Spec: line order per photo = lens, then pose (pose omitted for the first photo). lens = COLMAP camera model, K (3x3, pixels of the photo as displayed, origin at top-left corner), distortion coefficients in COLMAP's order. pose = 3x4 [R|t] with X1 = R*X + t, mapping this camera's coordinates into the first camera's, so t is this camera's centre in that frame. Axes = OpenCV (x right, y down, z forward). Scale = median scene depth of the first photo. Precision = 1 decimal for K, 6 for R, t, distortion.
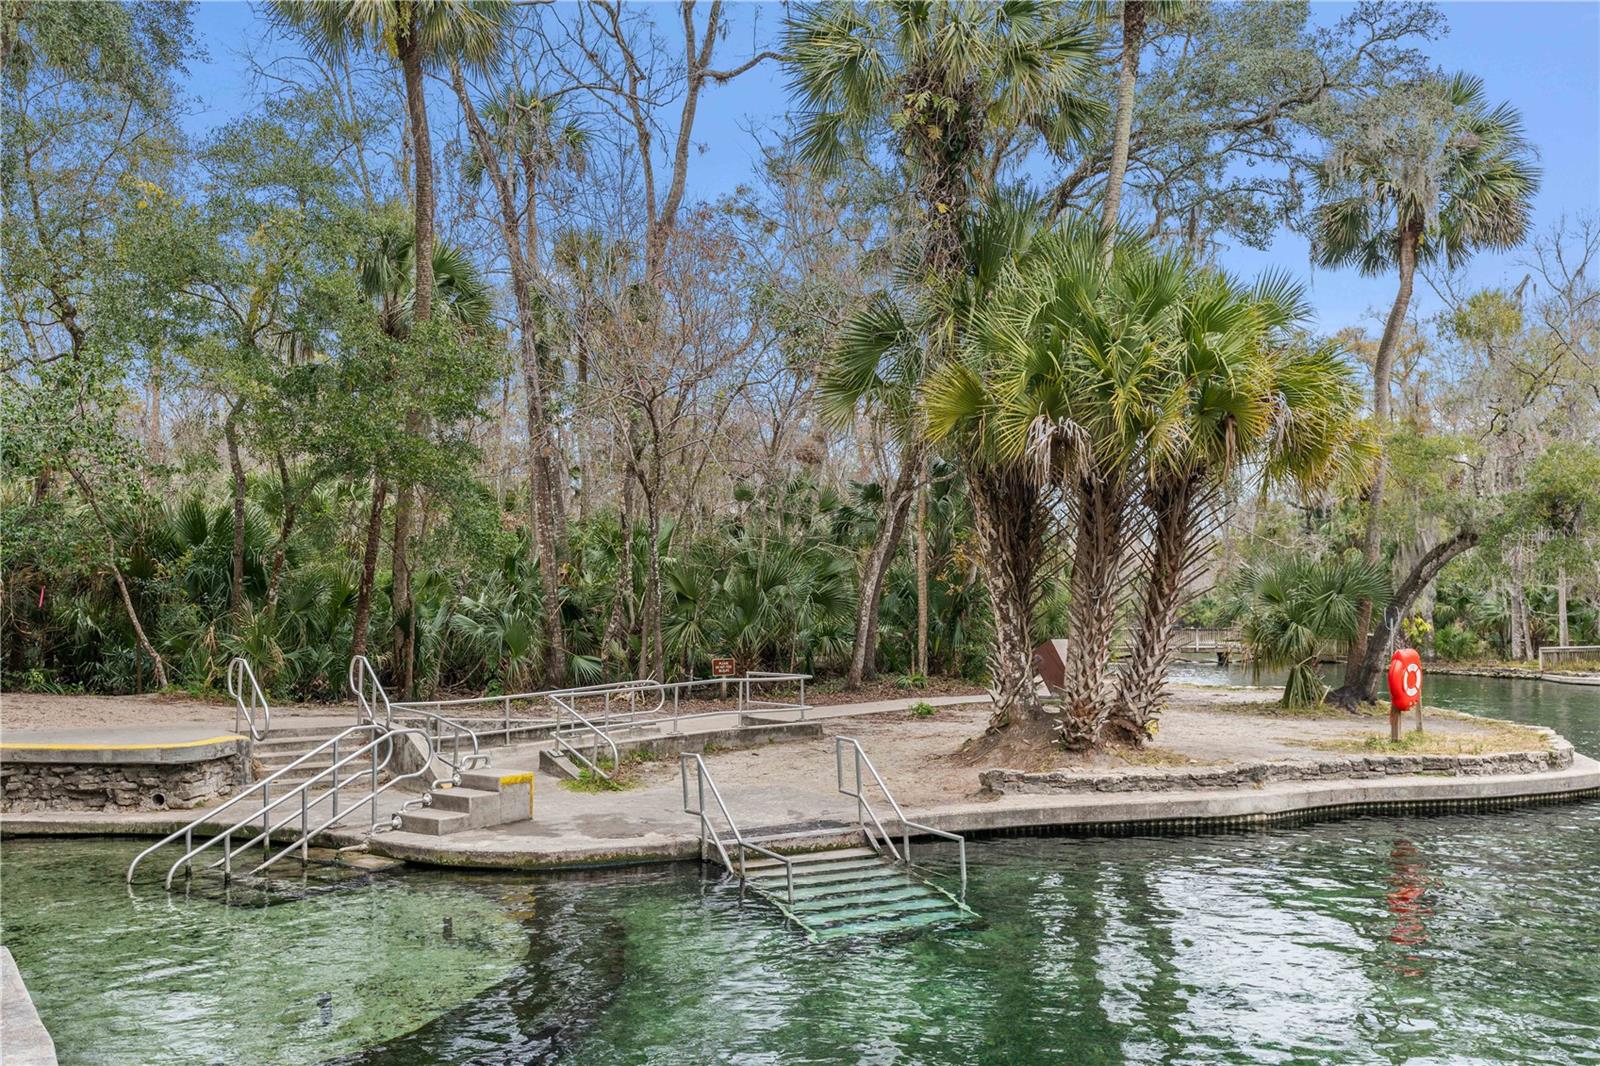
lens RADIAL K [[1373.0, 0, 799.1], [0, 1373.0, 539.1], [0, 0, 1]] dist [0.020242, 0.005077]
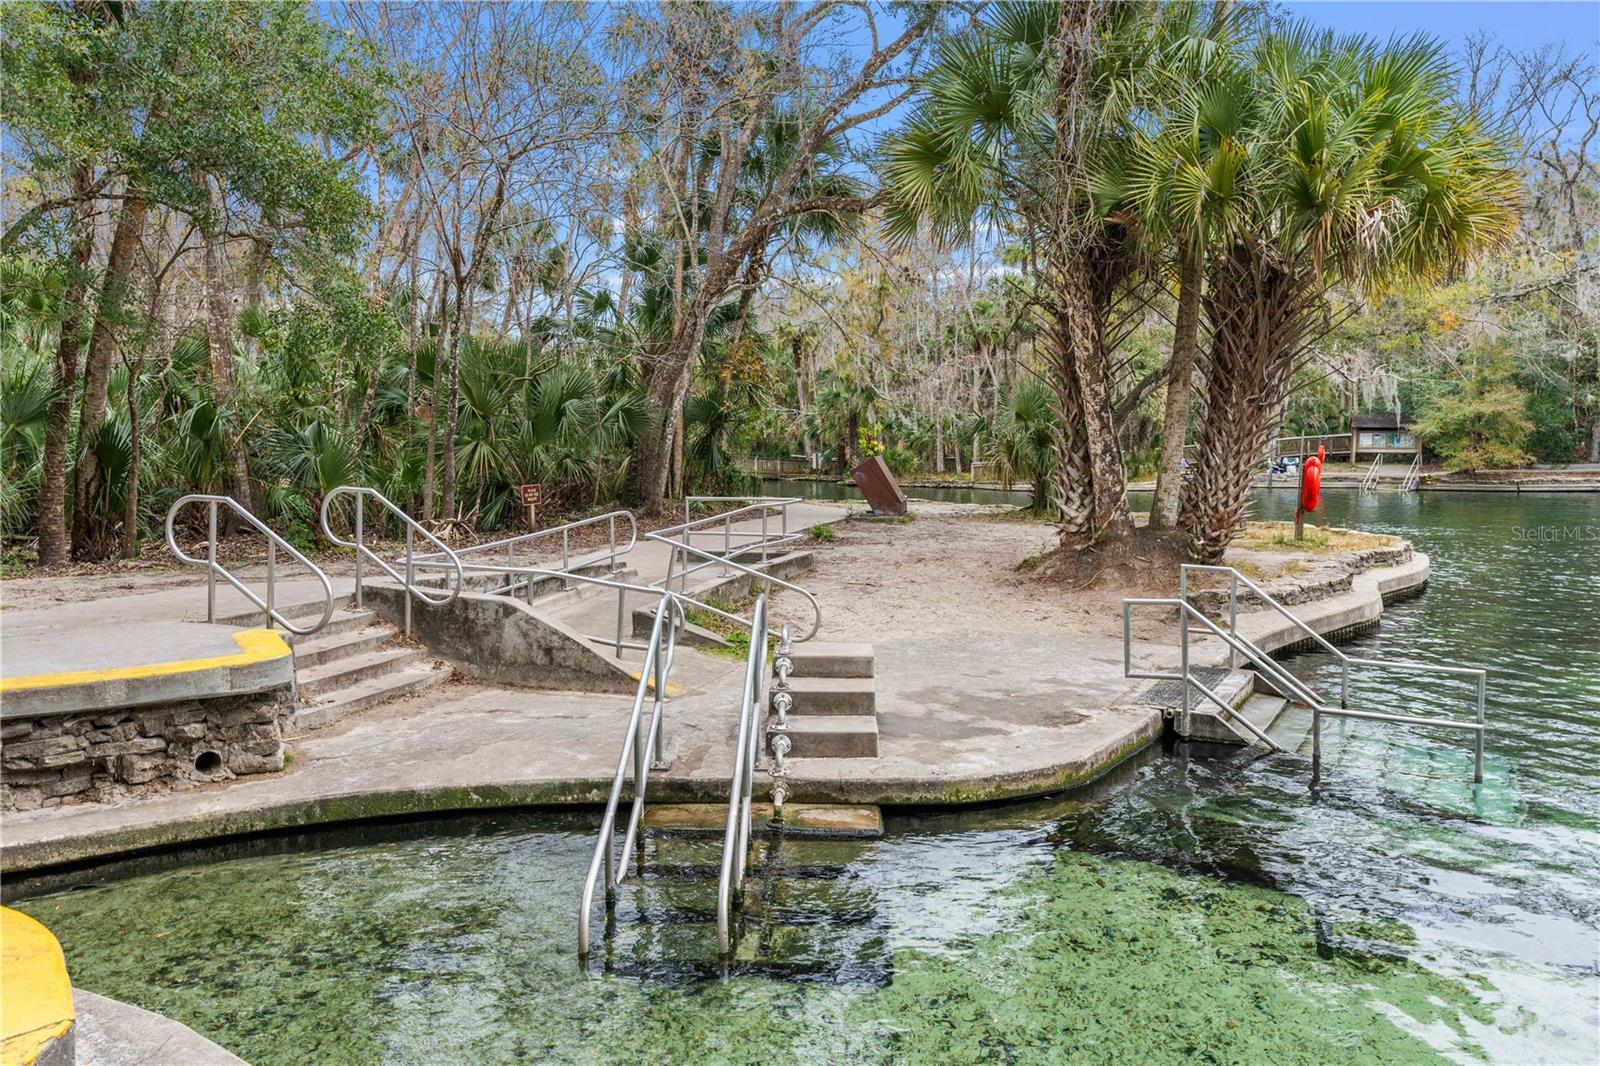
lens RADIAL K [[1184.3, 0, 799.7], [0, 1184.3, 527.0], [0, 0, 1]] dist [-0.000661, 0.000243]
pose [[0.835987, -0.044714, 0.546924, -0.519972], [-0.022702, 0.993003, 0.115885, 0.041249], [-0.548279, -0.109294, 0.829123, 0.509575]]
